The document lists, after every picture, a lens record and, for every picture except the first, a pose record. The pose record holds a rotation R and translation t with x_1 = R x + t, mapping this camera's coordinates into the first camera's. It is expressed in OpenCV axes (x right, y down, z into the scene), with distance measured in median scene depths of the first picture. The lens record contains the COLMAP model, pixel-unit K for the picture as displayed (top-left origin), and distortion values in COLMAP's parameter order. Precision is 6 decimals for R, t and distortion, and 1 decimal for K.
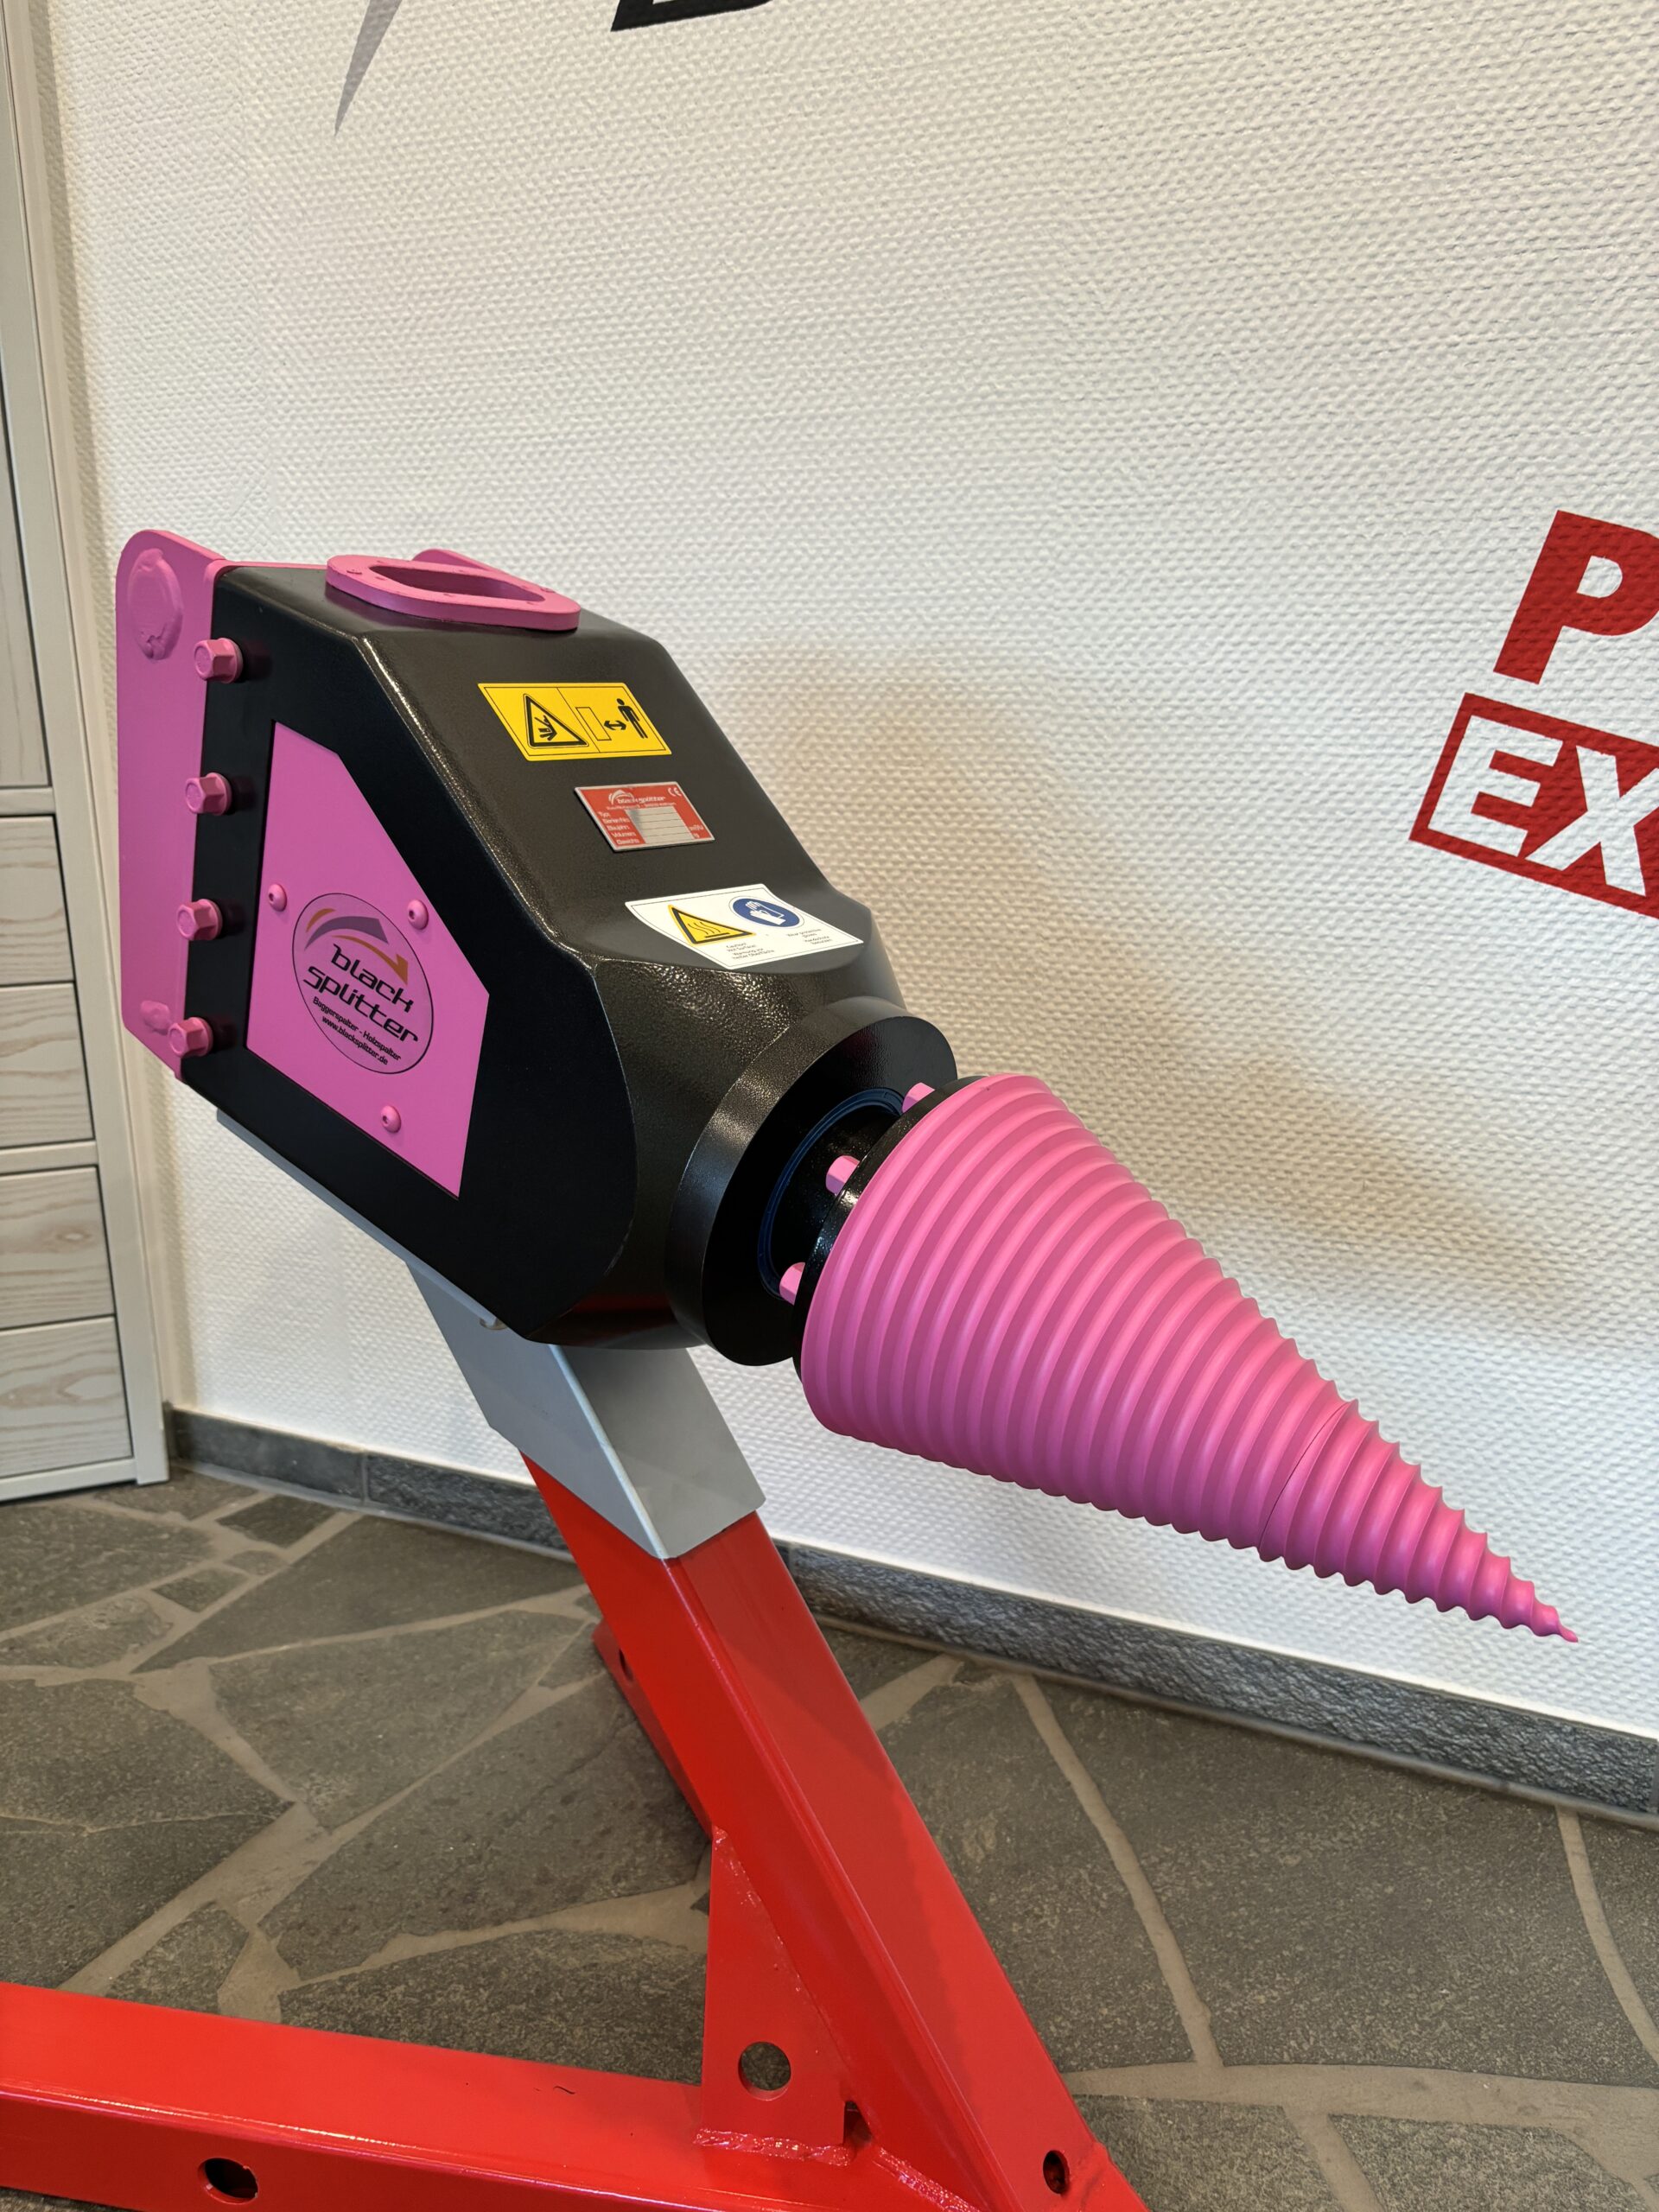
lens RADIAL K [[1685.1, 0, 815.2], [0, 1685.1, 1083.4], [0, 0, 1]] dist [0.037548, -0.061040]
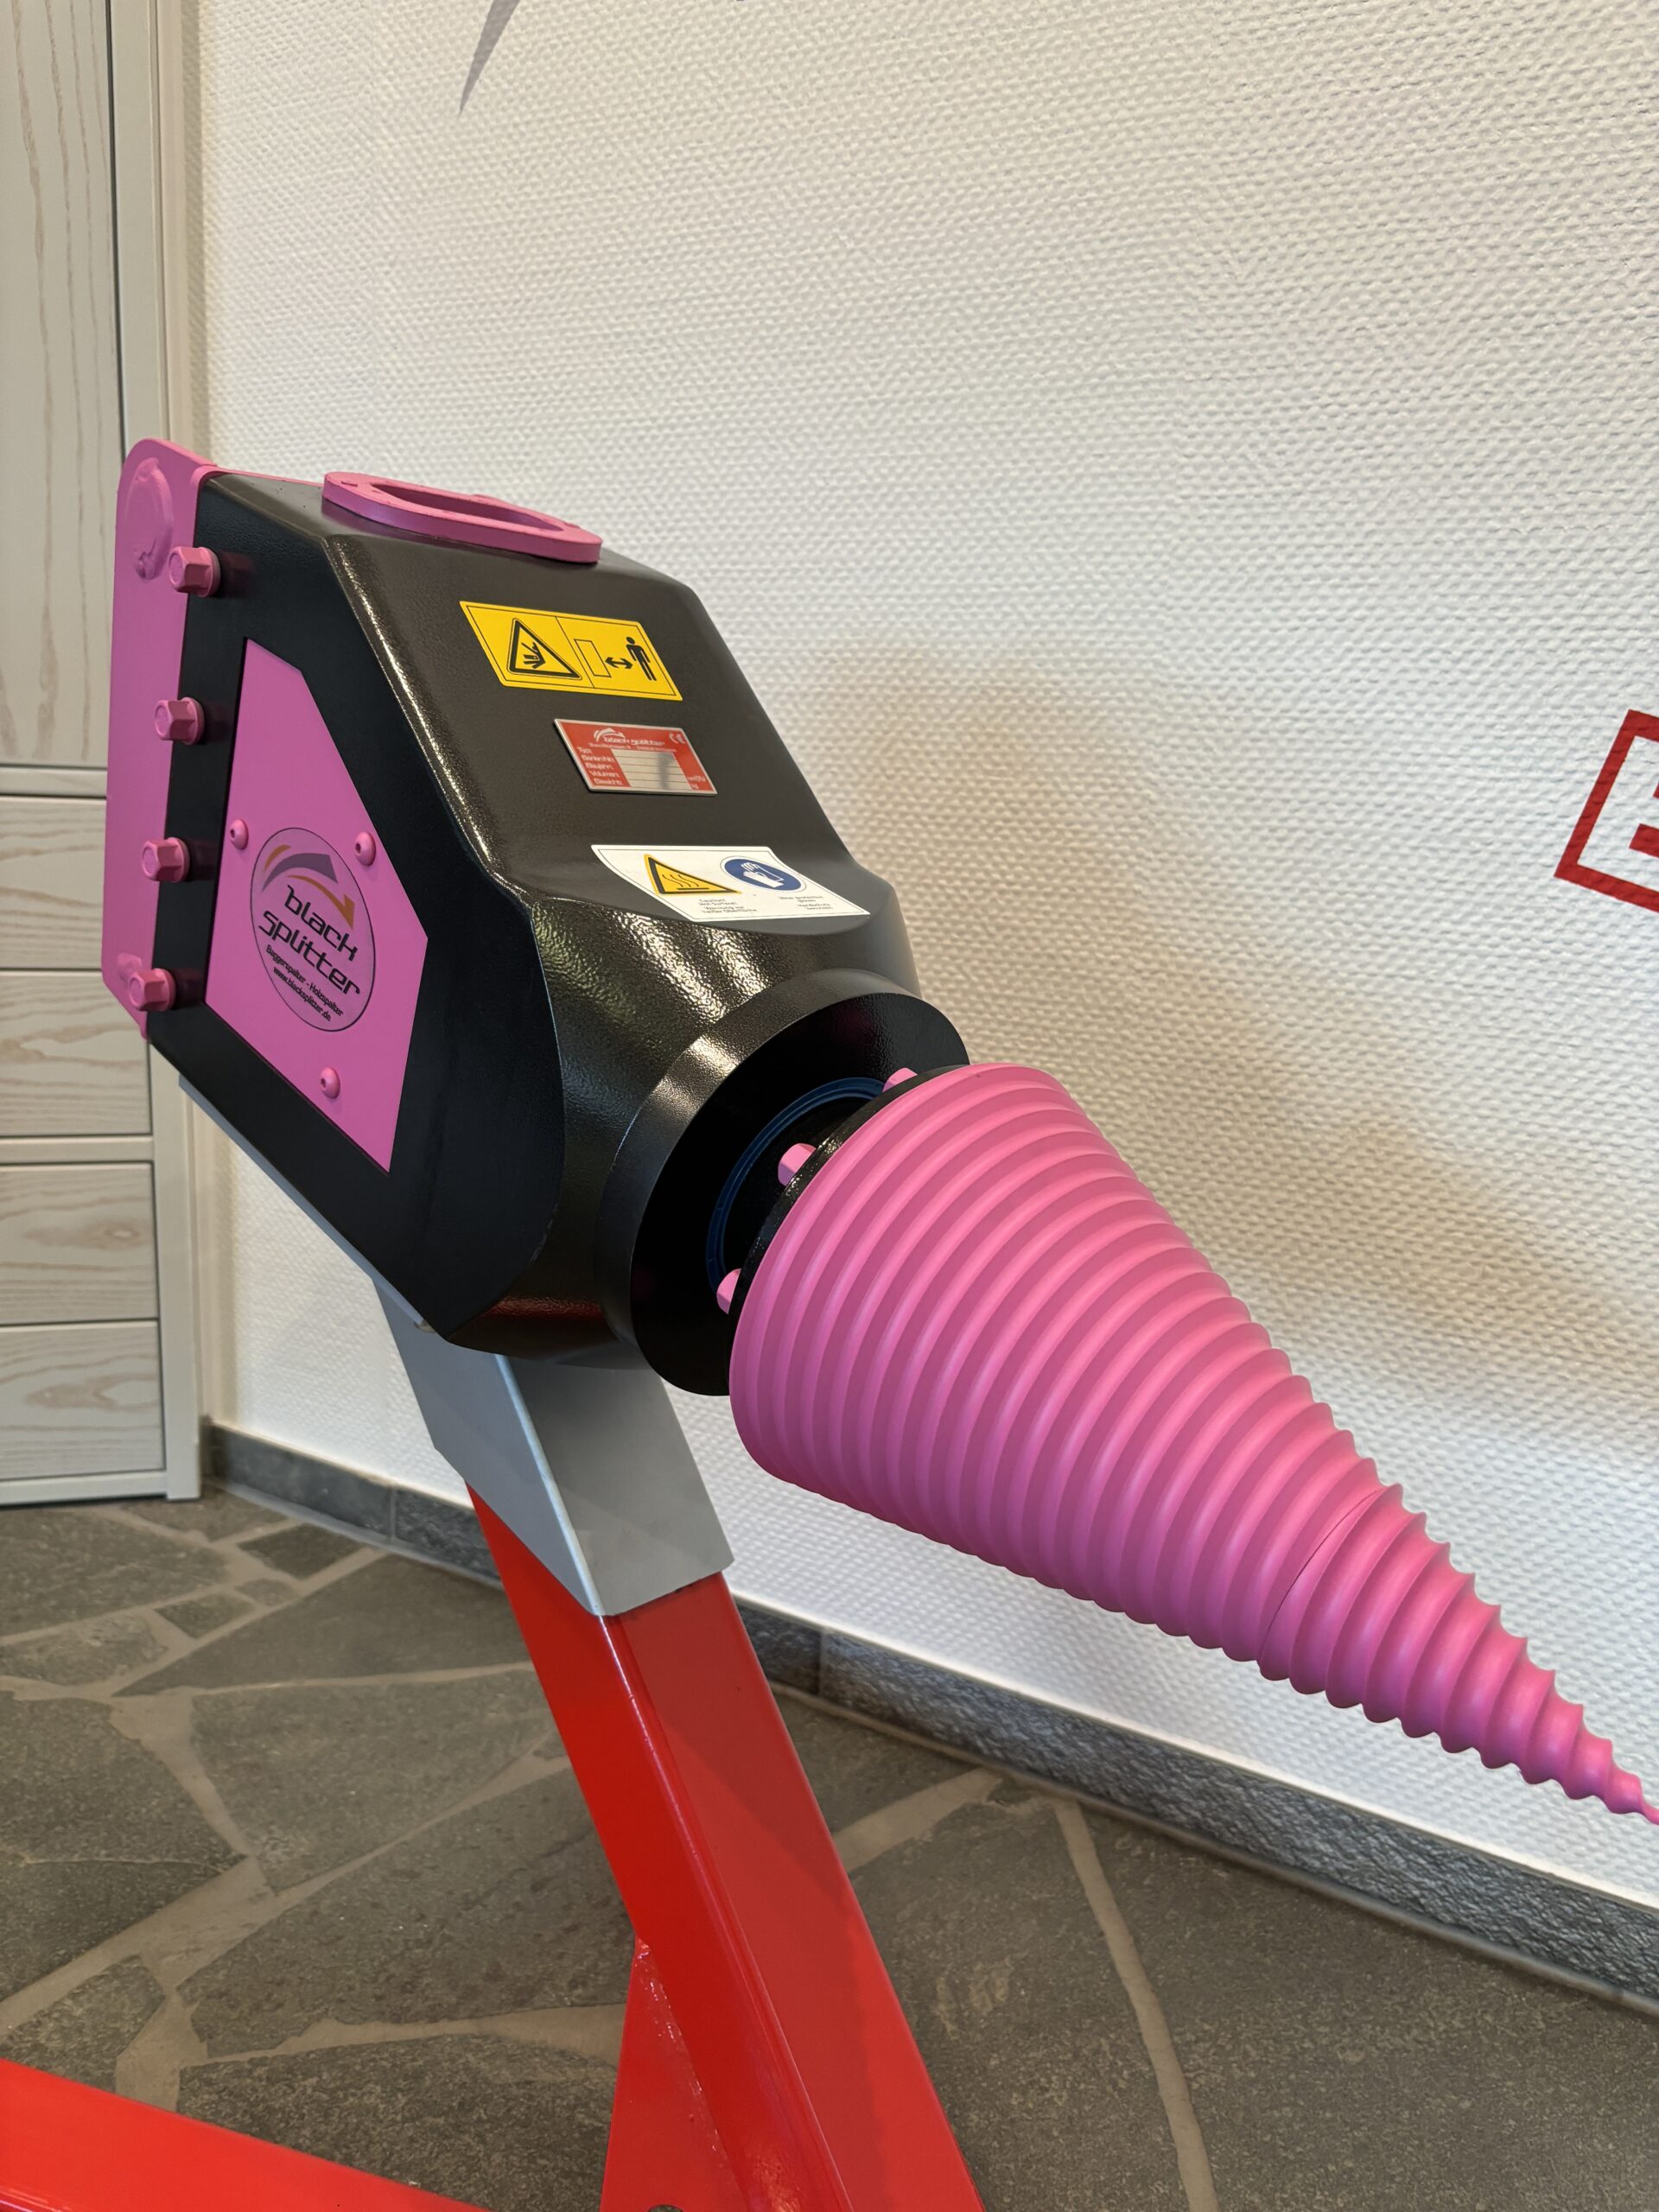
lens RADIAL K [[1682.8, 0, 819.7], [0, 1682.8, 1076.0], [0, 0, 1]] dist [0.042591, -0.073315]
pose [[0.992820, 0.067900, -0.098476, 0.066542], [-0.073448, 0.995844, -0.053851, 0.033779], [0.094410, 0.060698, 0.993681, 0.102462]]
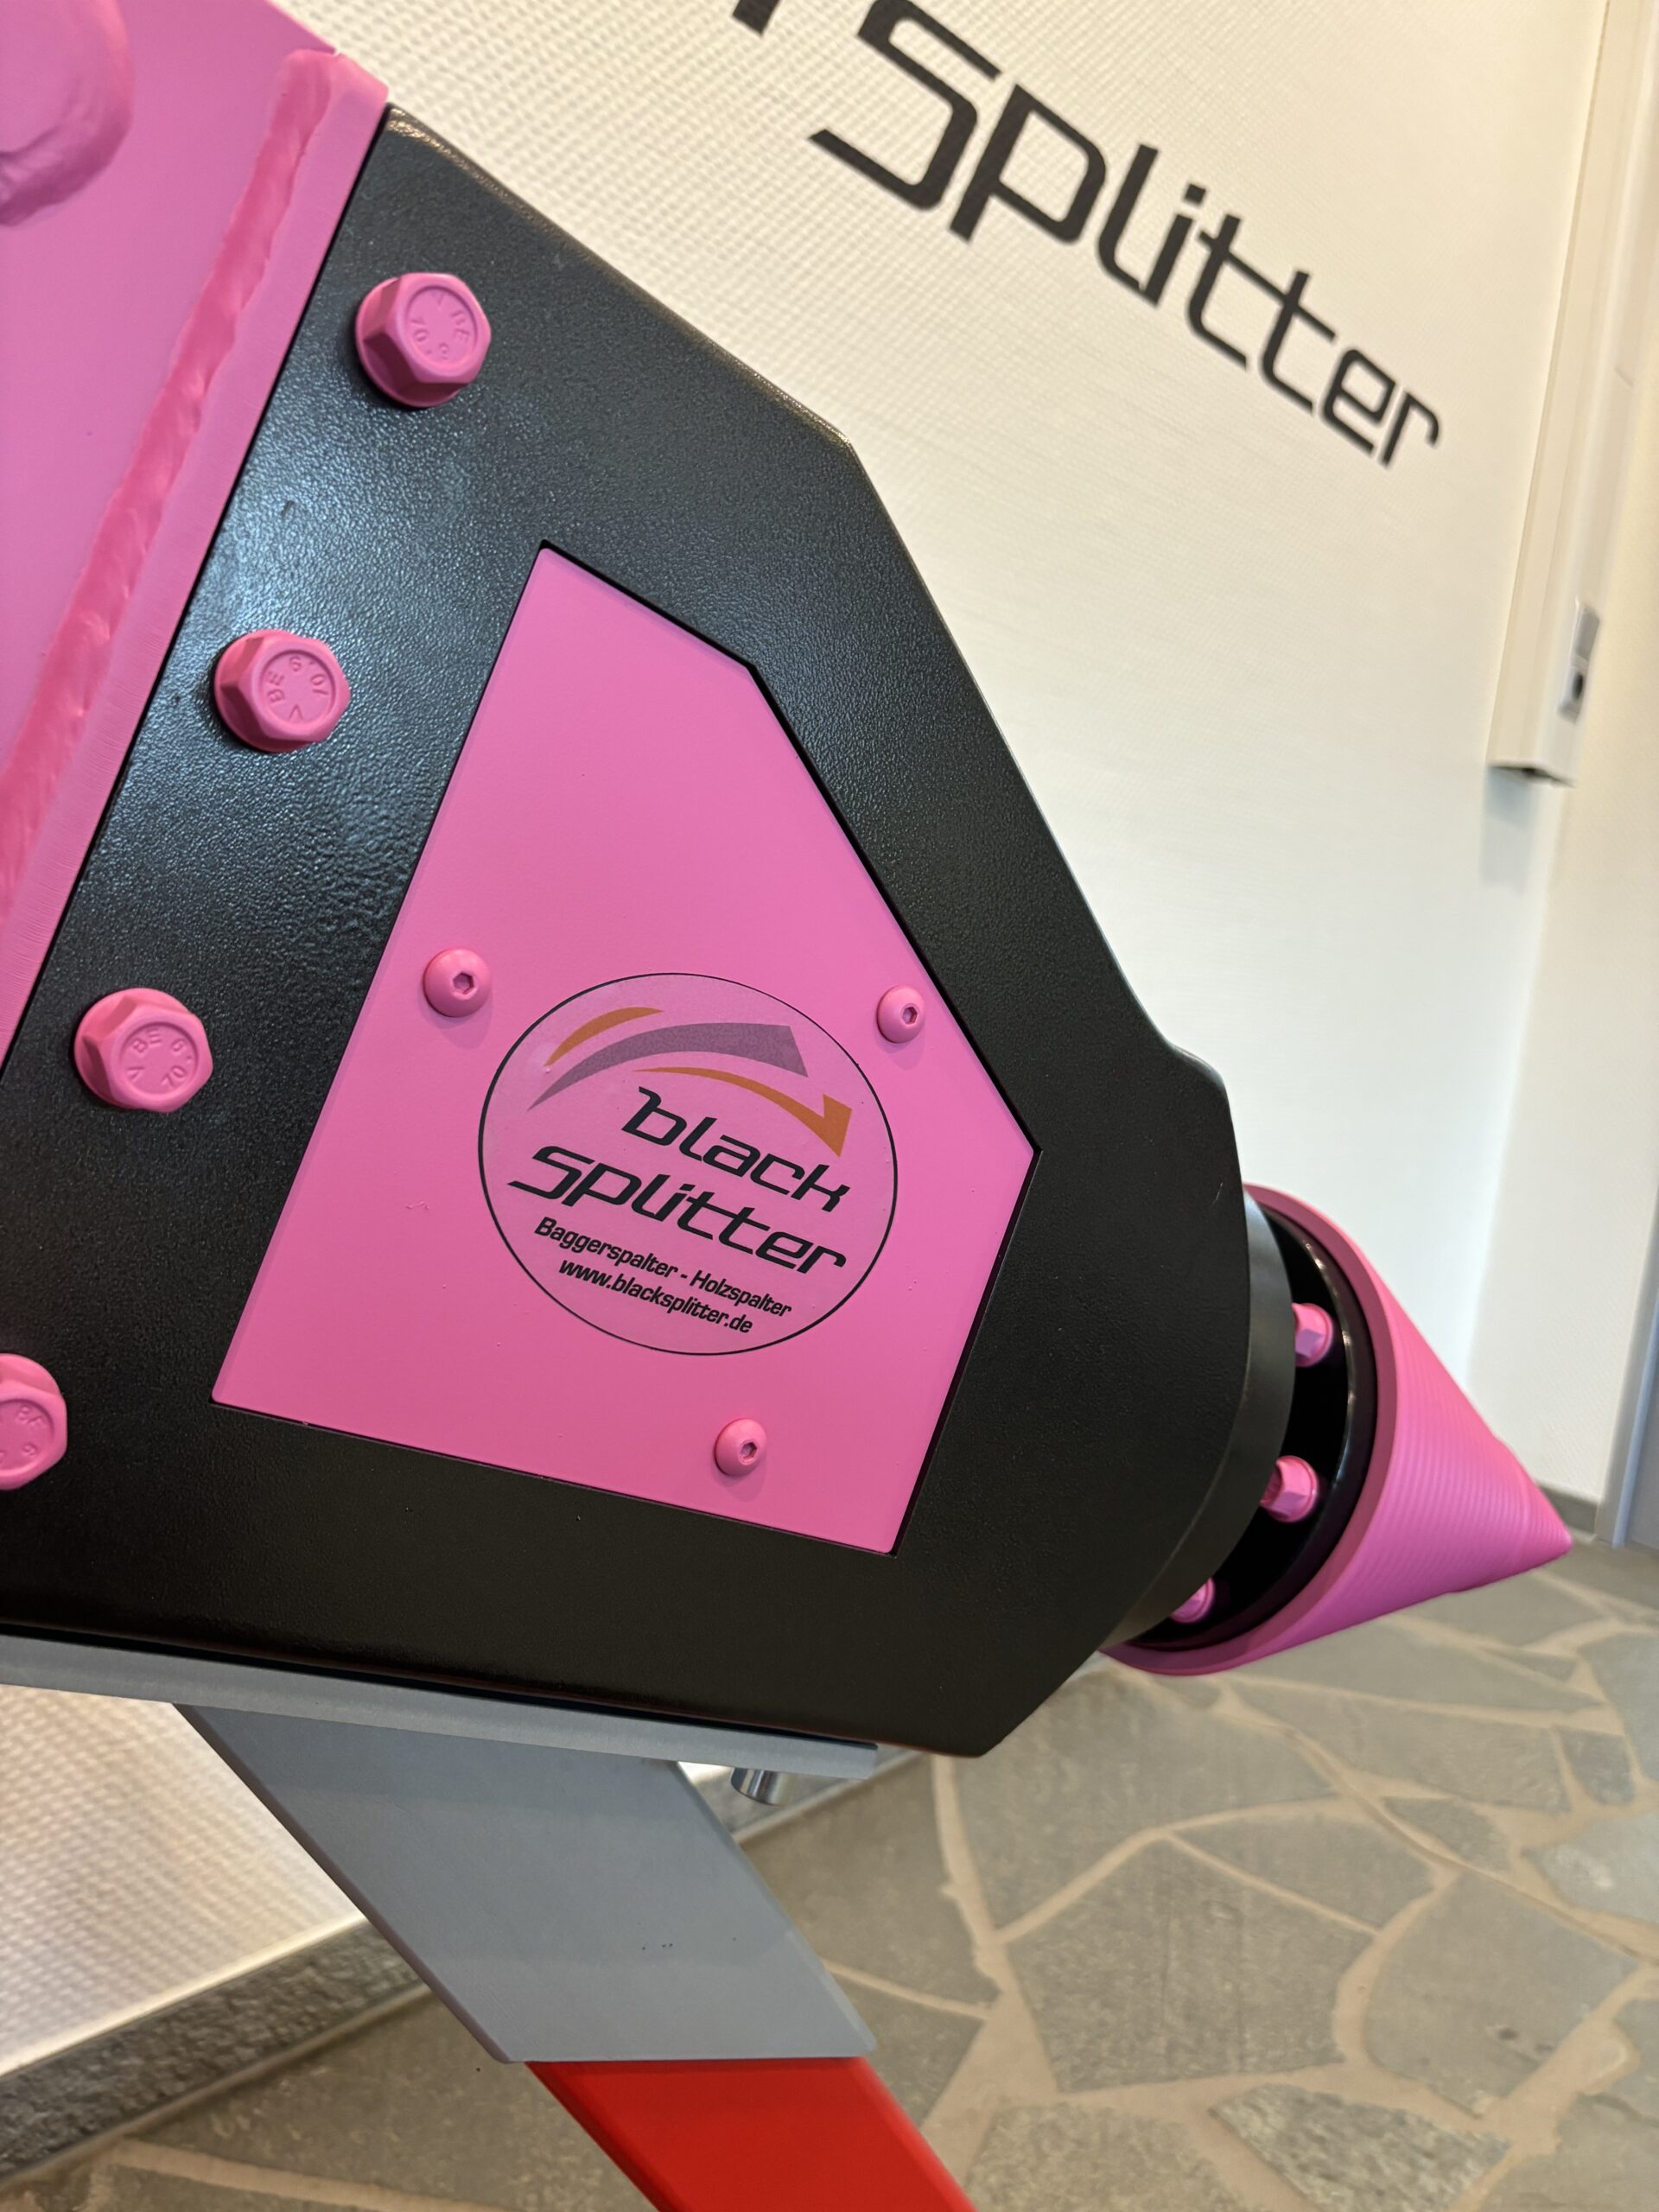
lens RADIAL K [[1685.1, 0, 815.2], [0, 1685.1, 1083.4], [0, 0, 1]] dist [0.037548, -0.061040]
pose [[0.279783, -0.054289, 0.958527, -0.505201], [0.114647, 0.993145, 0.022785, -0.064412], [-0.953193, 0.103518, 0.284089, 0.606146]]
